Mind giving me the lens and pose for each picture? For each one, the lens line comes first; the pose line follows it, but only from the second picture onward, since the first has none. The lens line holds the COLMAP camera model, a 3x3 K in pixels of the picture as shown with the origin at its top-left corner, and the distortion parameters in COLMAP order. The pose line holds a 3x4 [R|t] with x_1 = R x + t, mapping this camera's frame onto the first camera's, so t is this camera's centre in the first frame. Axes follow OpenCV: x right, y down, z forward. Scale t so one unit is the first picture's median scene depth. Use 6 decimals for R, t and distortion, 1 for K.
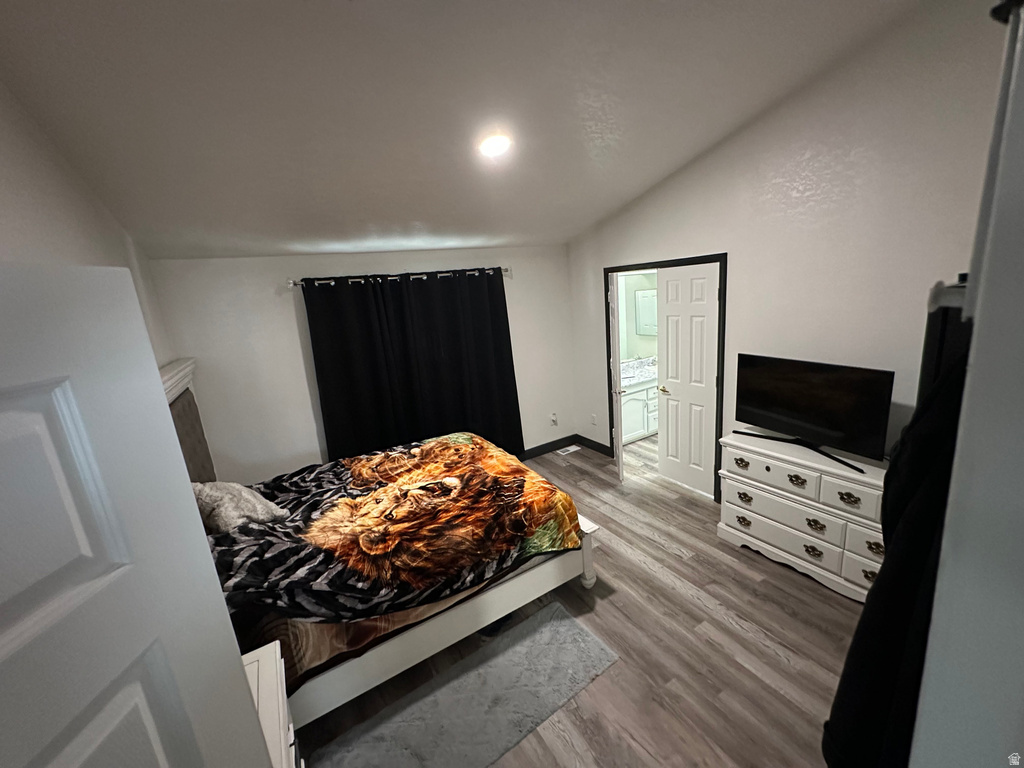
lens RADIAL K [[410.3, 0, 508.7], [0, 410.3, 378.8], [0, 0, 1]] dist [-0.000537, 0.000862]
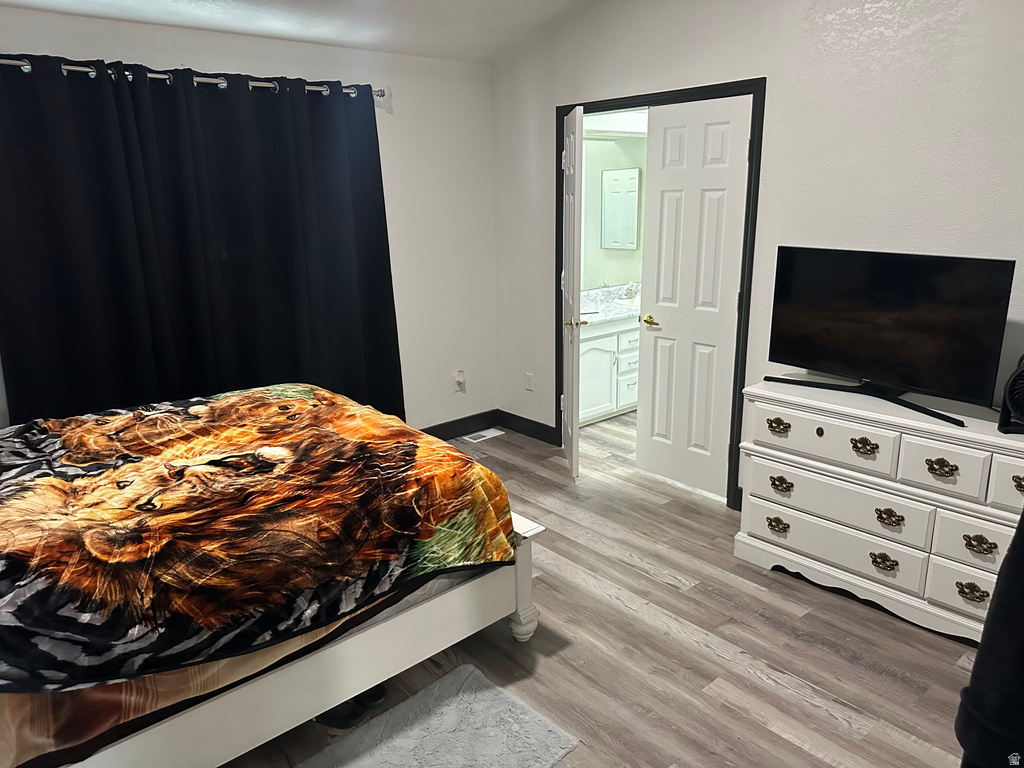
lens RADIAL K [[721.6, 0, 502.3], [0, 721.6, 372.4], [0, 0, 1]] dist [0.056741, -0.064147]
pose [[0.982156, 0.025942, 0.186272, -0.030151], [-0.029413, 0.999441, 0.015895, 0.132158], [-0.185755, -0.021090, 0.982370, 0.035758]]
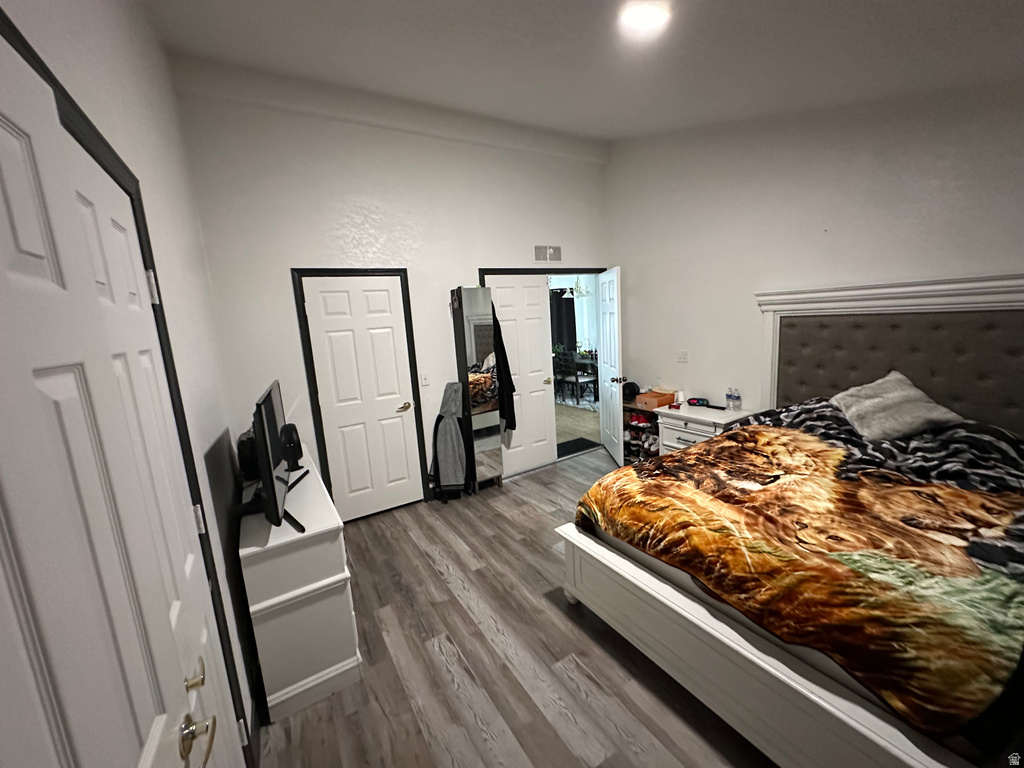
lens RADIAL K [[410.3, 0, 505.7], [0, 410.3, 384.0], [0, 0, 1]] dist [-0.000537, 0.000862]
pose [[-0.987416, 0.156896, 0.019827, 0.257971], [0.152965, 0.915731, 0.371534, -0.269097], [0.040136, 0.369892, -0.928207, 1.699880]]
